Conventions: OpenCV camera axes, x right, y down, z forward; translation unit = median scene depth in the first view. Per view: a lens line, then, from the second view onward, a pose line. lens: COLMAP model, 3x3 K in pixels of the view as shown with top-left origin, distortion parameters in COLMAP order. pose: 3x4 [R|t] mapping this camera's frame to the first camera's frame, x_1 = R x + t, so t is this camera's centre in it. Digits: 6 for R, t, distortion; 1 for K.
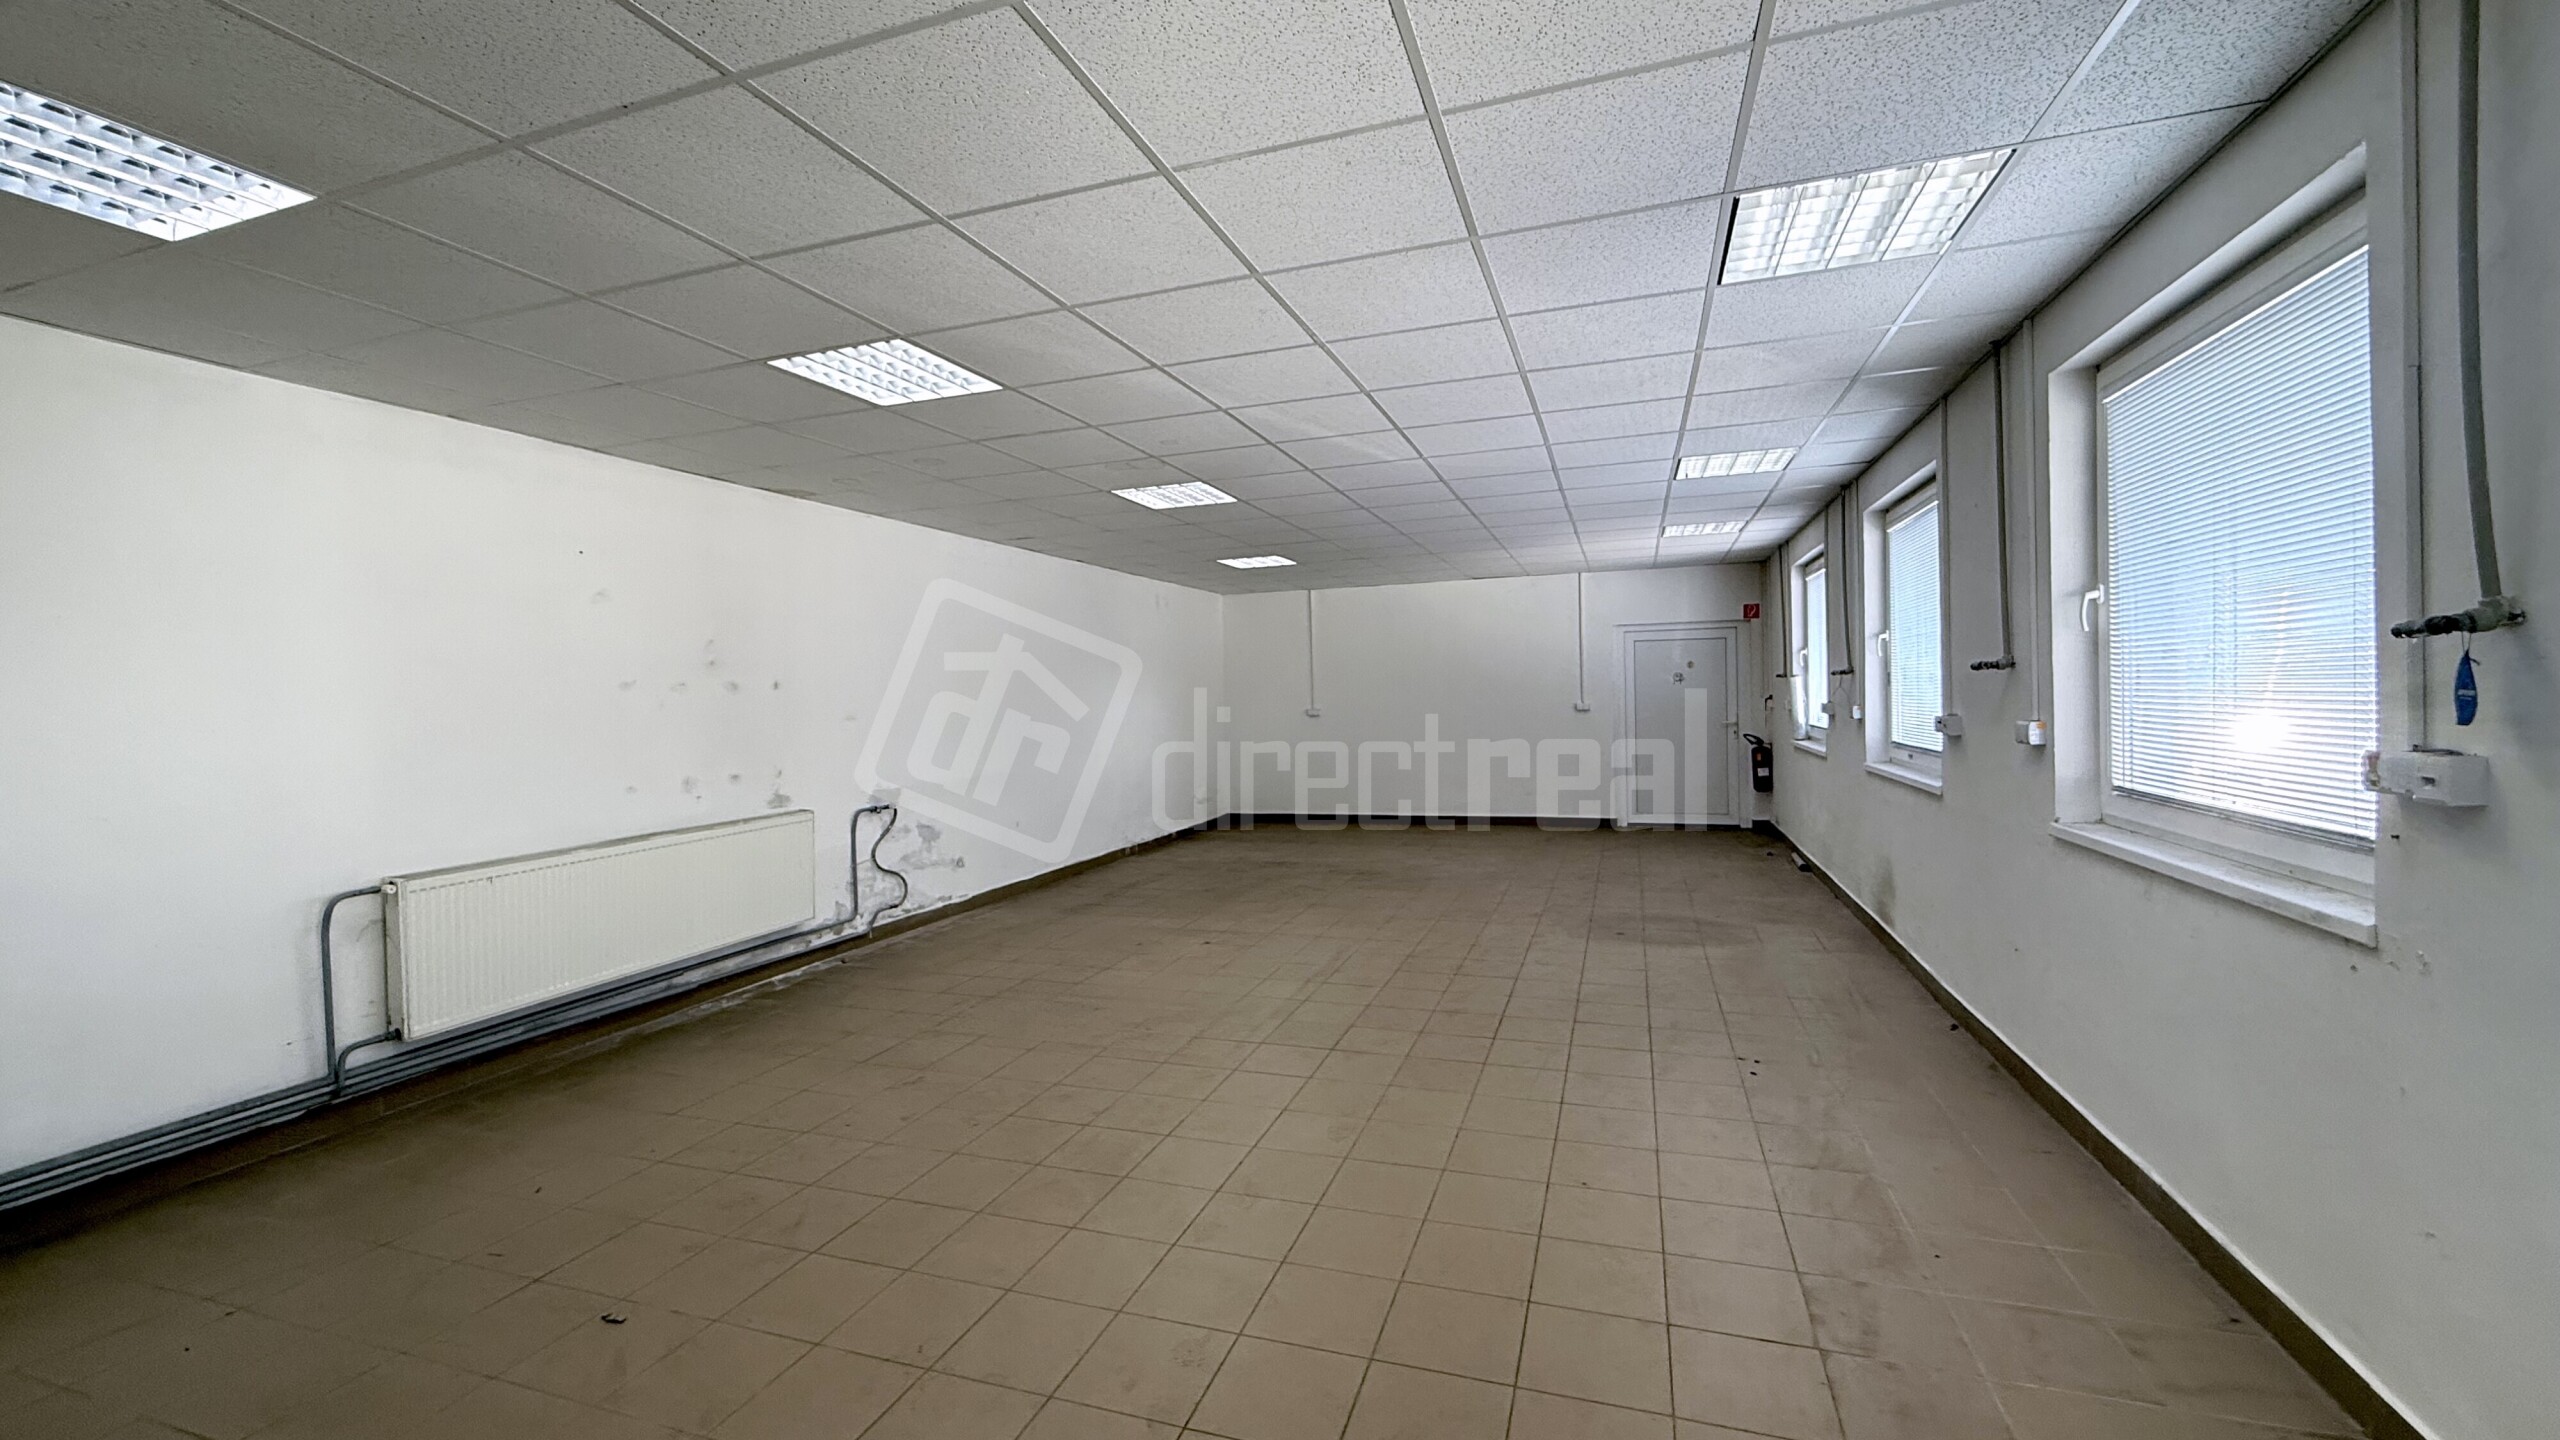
lens RADIAL K [[1021.2, 0, 1270.5], [0, 1021.2, 706.7], [0, 0, 1]] dist [0.002723, 0.000129]
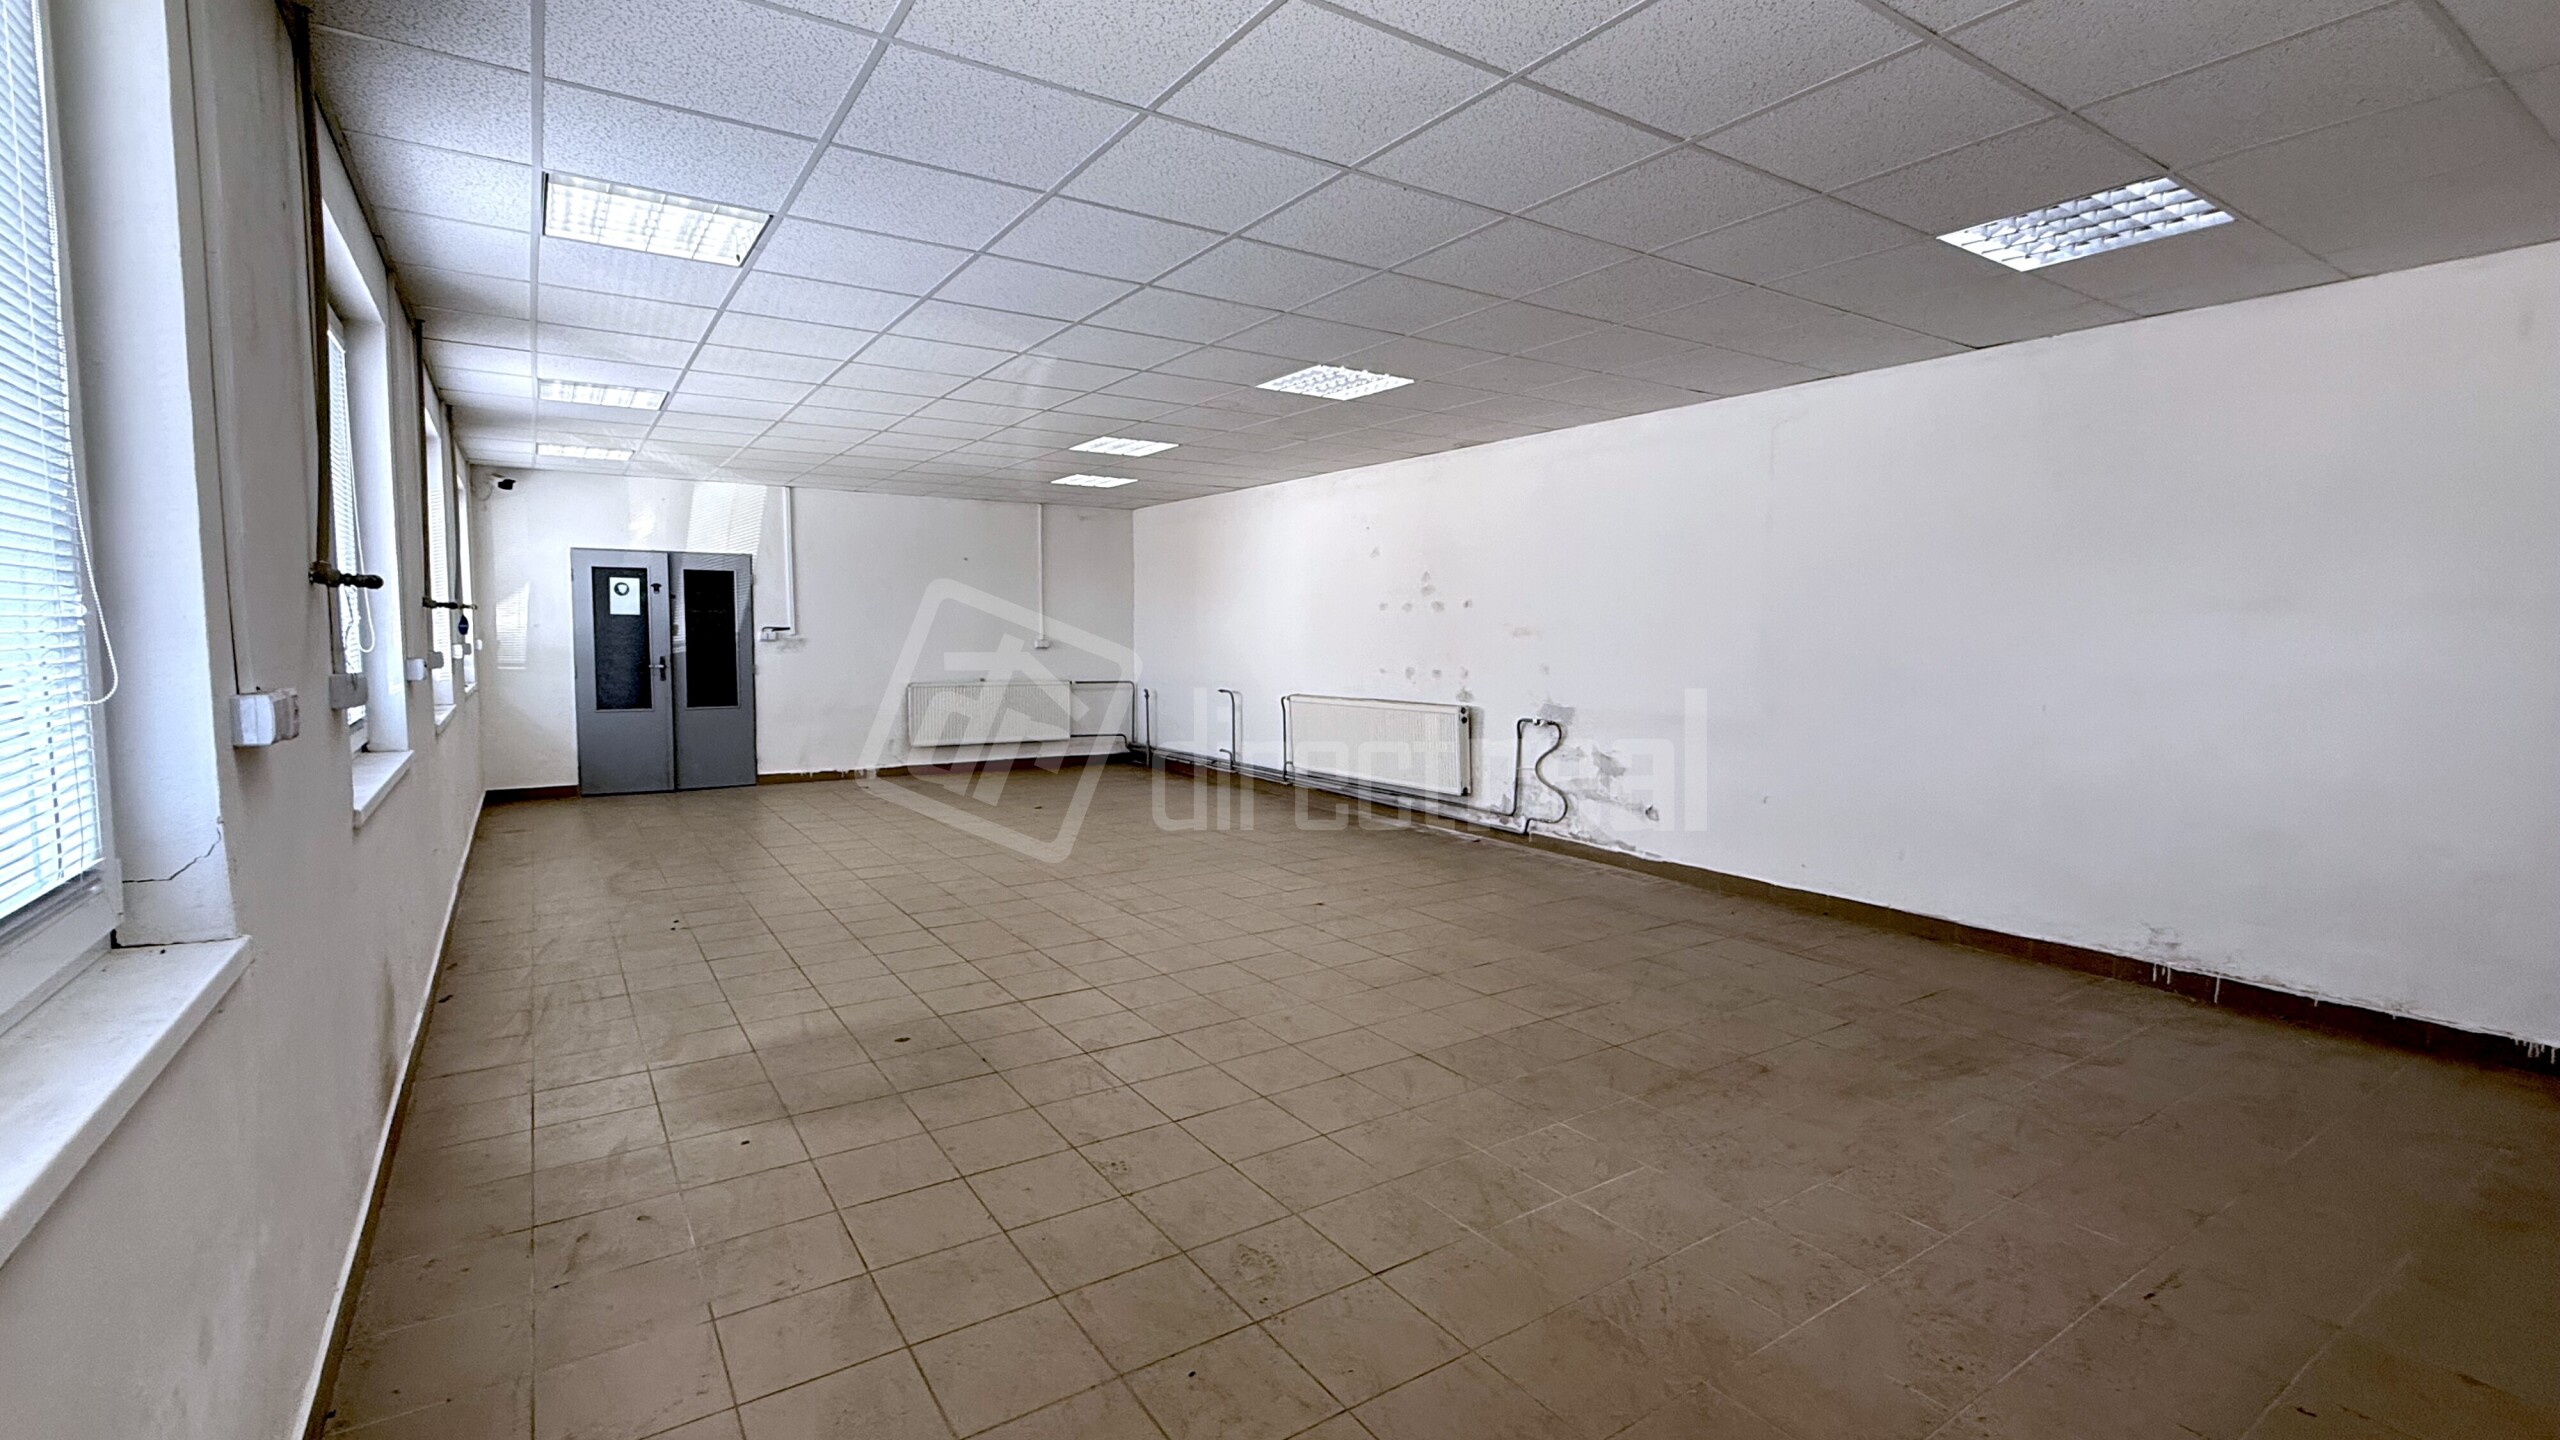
lens RADIAL K [[1125.0, 0, 1273.9], [0, 1125.0, 726.4], [0, 0, 1]] dist [0.000512, 0.000027]
pose [[-0.608062, 0.101688, -0.787350, 0.670499], [0.010765, 0.992728, 0.119899, -0.035263], [0.793817, 0.064431, -0.604734, 1.466810]]
